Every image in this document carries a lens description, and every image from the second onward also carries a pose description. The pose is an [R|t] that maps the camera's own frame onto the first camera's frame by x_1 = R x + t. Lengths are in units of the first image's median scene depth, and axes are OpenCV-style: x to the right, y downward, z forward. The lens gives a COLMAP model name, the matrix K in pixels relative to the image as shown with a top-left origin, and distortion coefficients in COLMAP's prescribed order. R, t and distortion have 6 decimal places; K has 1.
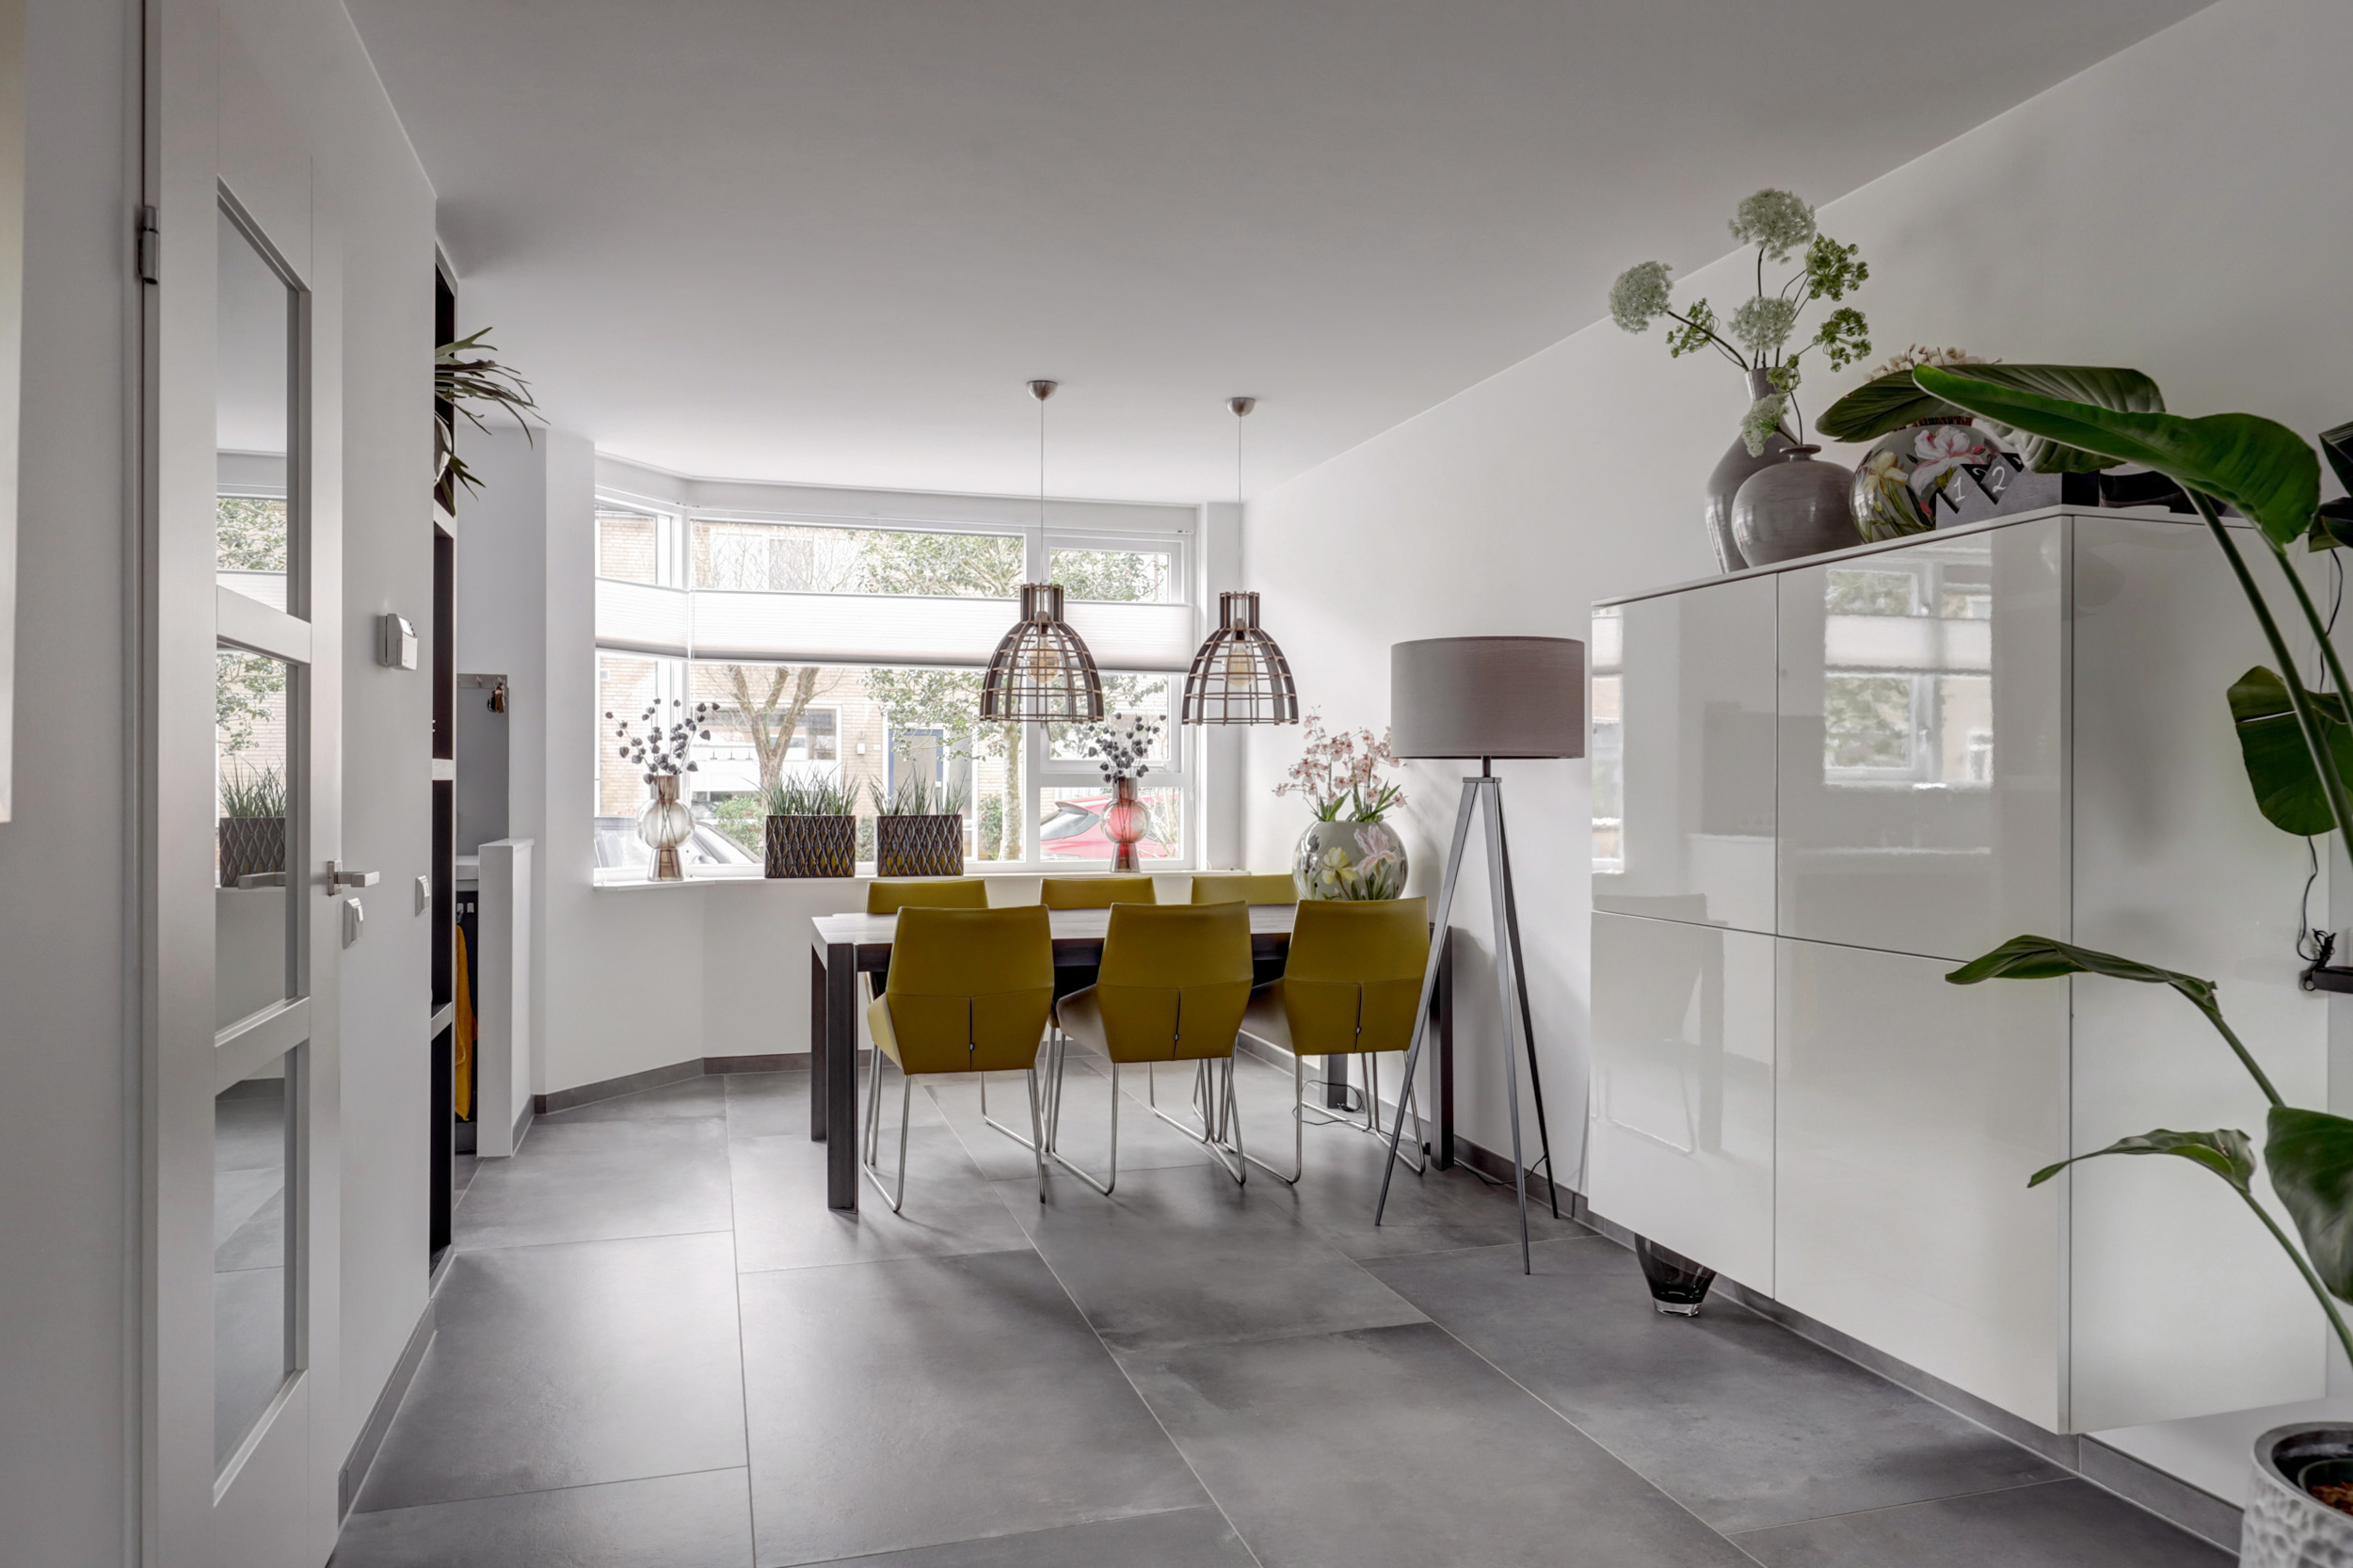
lens RADIAL K [[1538.7, 0, 1176.5], [0, 1538.7, 784.0], [0, 0, 1]] dist [0.002182, 0.001149]
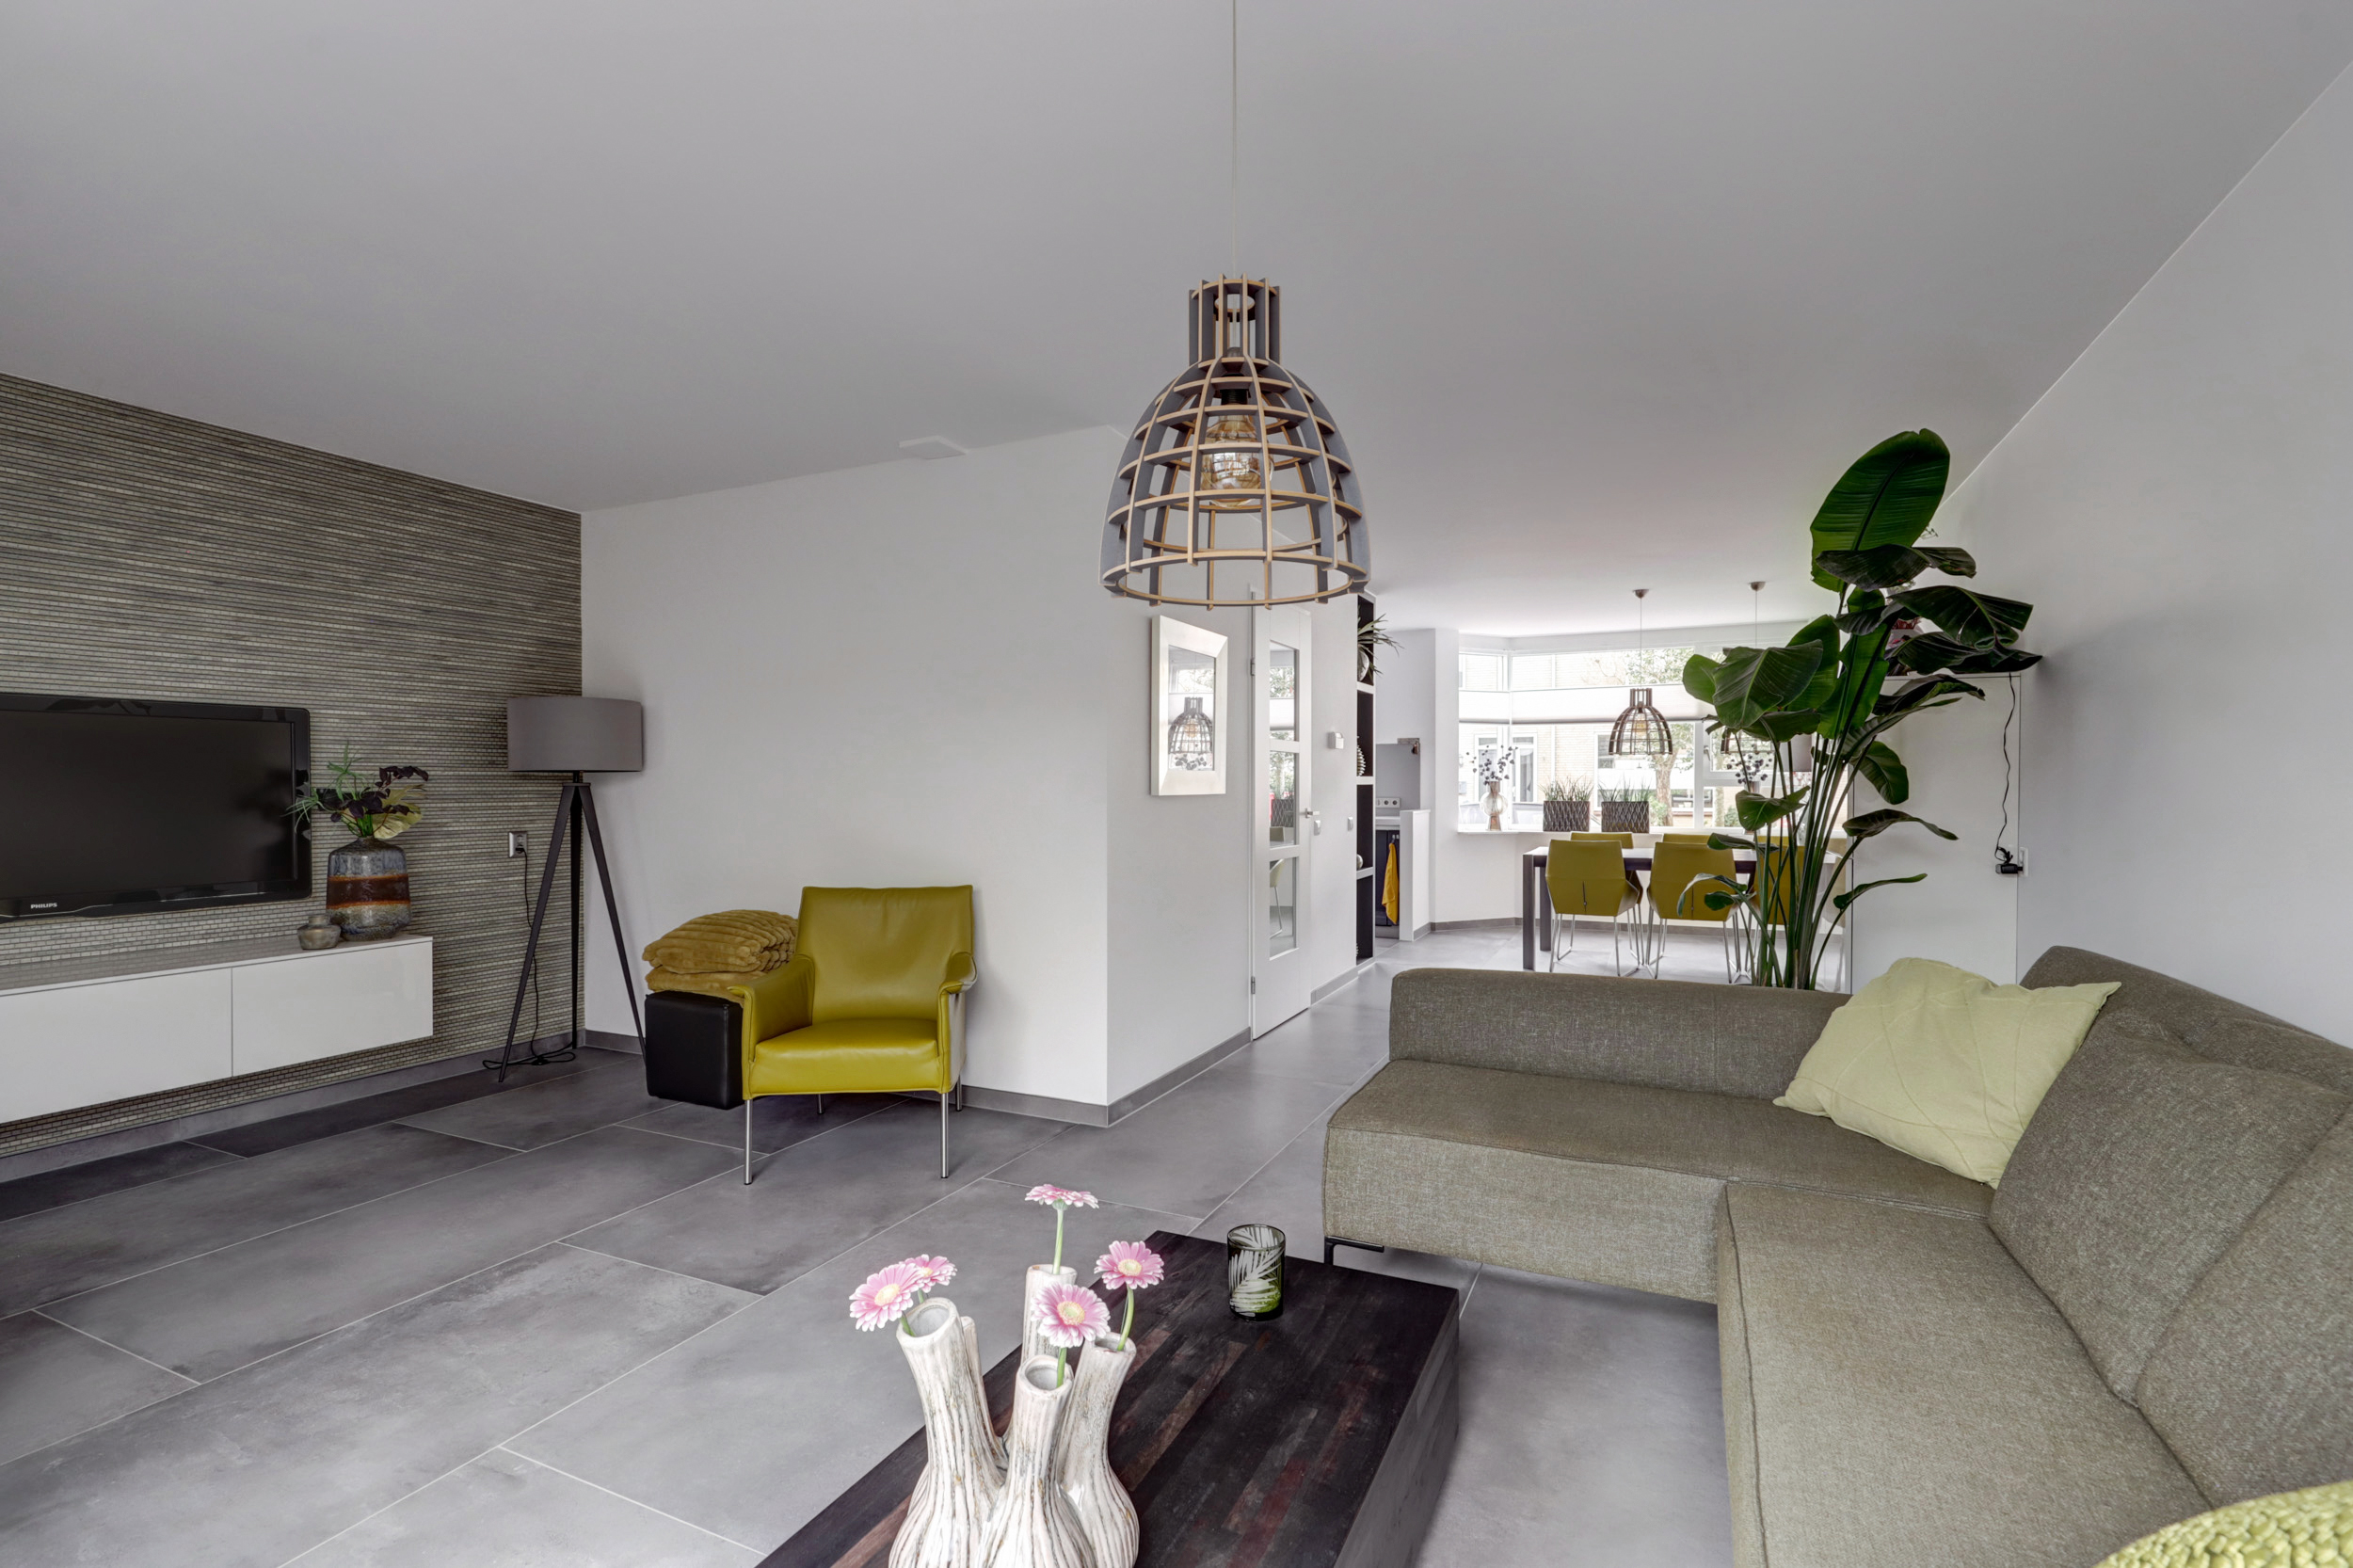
lens RADIAL K [[1092.5, 0, 1176.5], [0, 1092.5, 784.0], [0, 0, 1]] dist [0.012762, 0.000056]
pose [[0.742699, -0.002572, -0.669621, 0.430184], [0.003299, 0.999995, -0.000181, -0.003089], [0.669617, -0.002074, 0.742703, -0.502999]]
